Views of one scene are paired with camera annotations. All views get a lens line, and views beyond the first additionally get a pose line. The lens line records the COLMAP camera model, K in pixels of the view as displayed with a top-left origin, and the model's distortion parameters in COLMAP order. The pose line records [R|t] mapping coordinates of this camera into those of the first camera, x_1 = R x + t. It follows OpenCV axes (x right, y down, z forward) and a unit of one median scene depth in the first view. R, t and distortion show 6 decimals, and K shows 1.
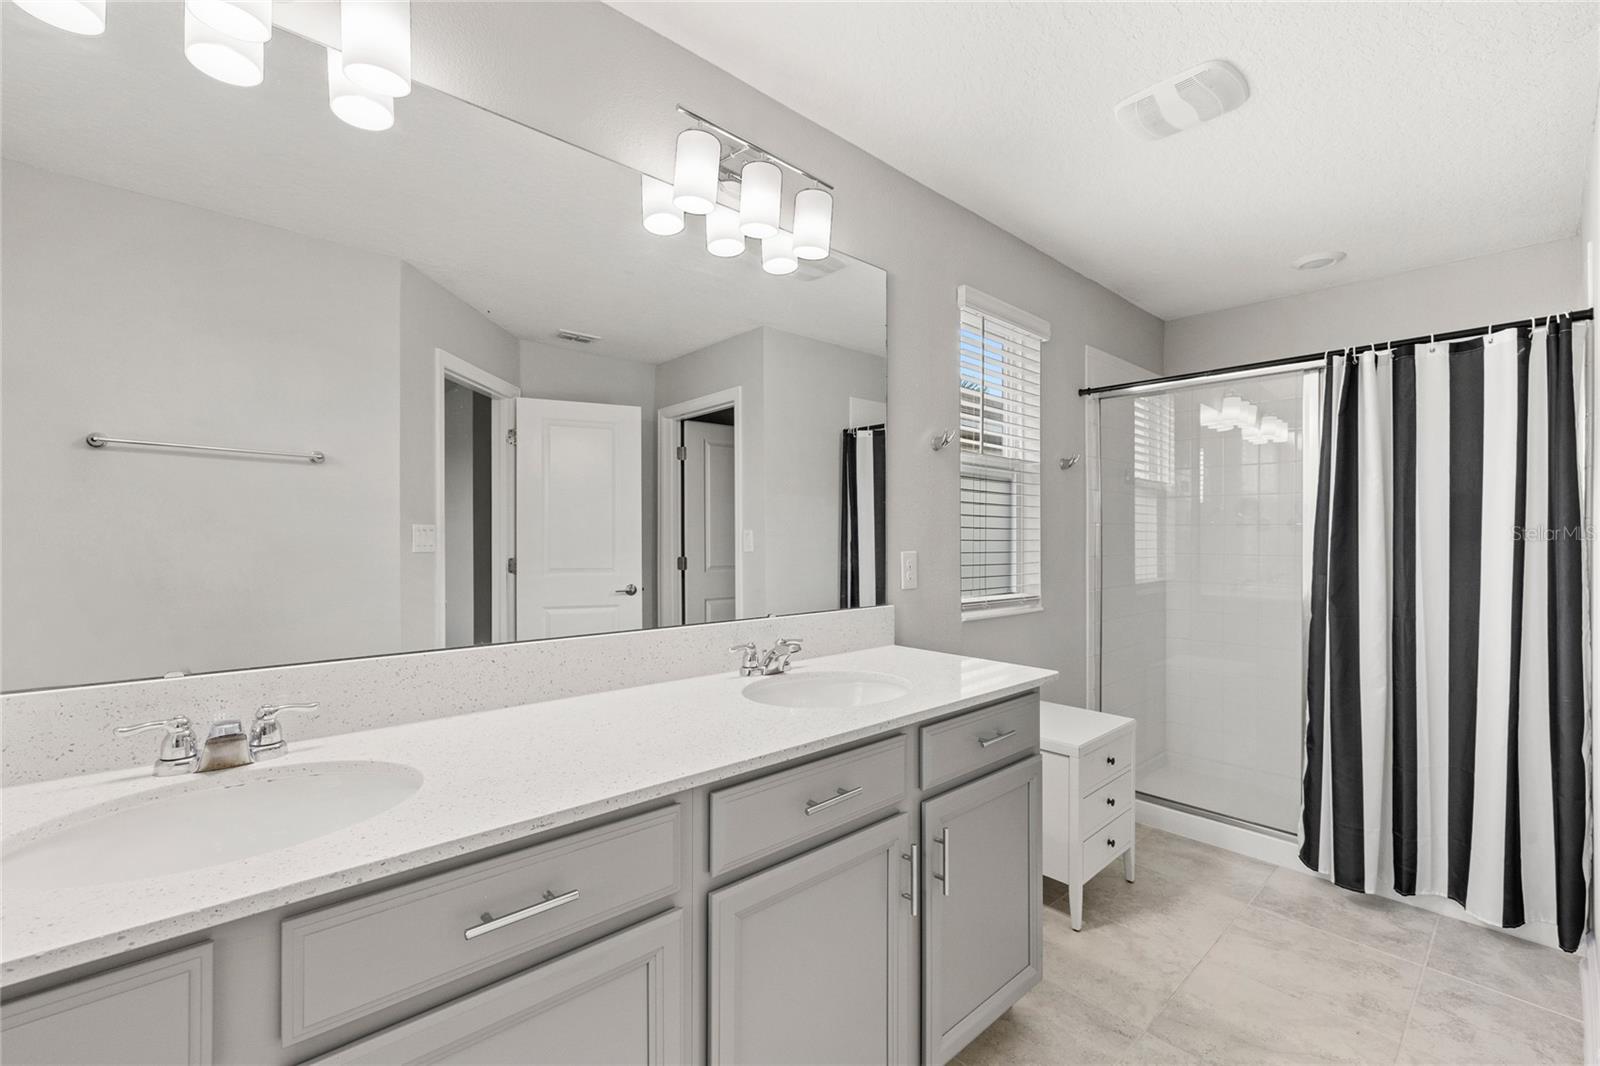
lens RADIAL K [[672.4, 0, 800.0], [0, 672.4, 533.0], [0, 0, 1]] dist [0.000910, 0.000182]
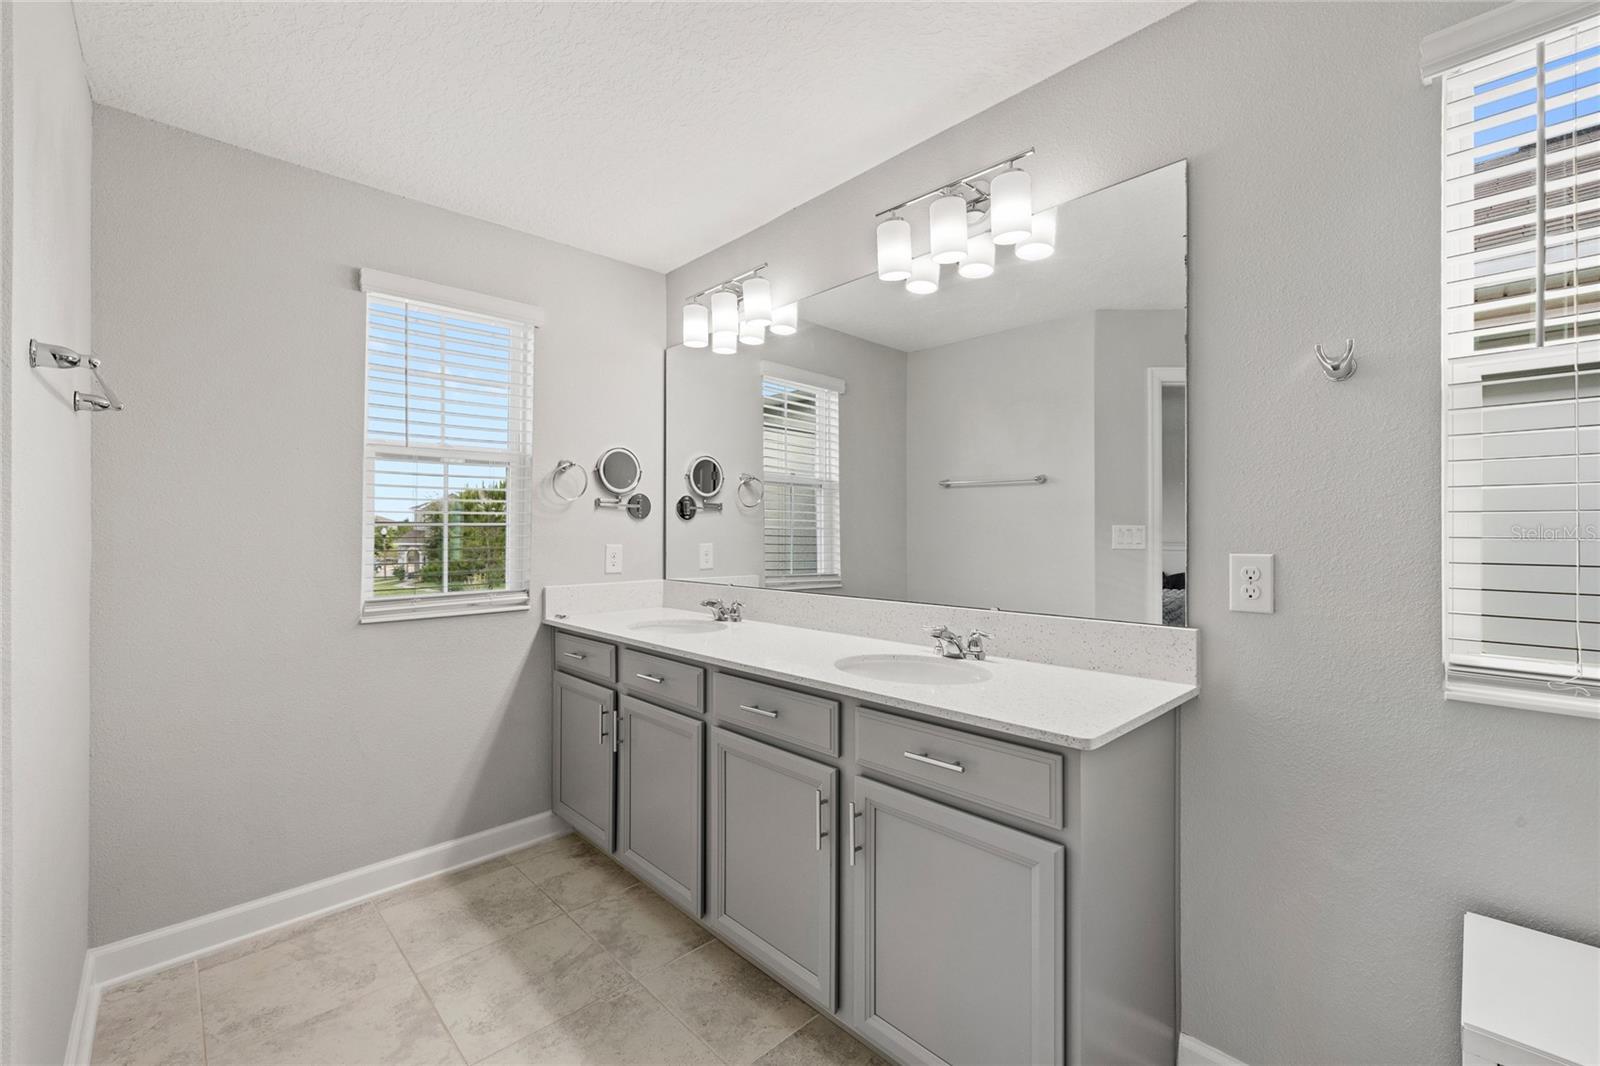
lens RADIAL K [[672.4, 0, 800.0], [0, 672.4, 533.0], [0, 0, 1]] dist [0.000910, 0.000182]
pose [[0.015639, -0.008665, -0.999840, 0.829089], [0.007852, 0.999933, -0.008543, 0.009493], [0.999847, -0.007717, 0.015706, 0.574172]]
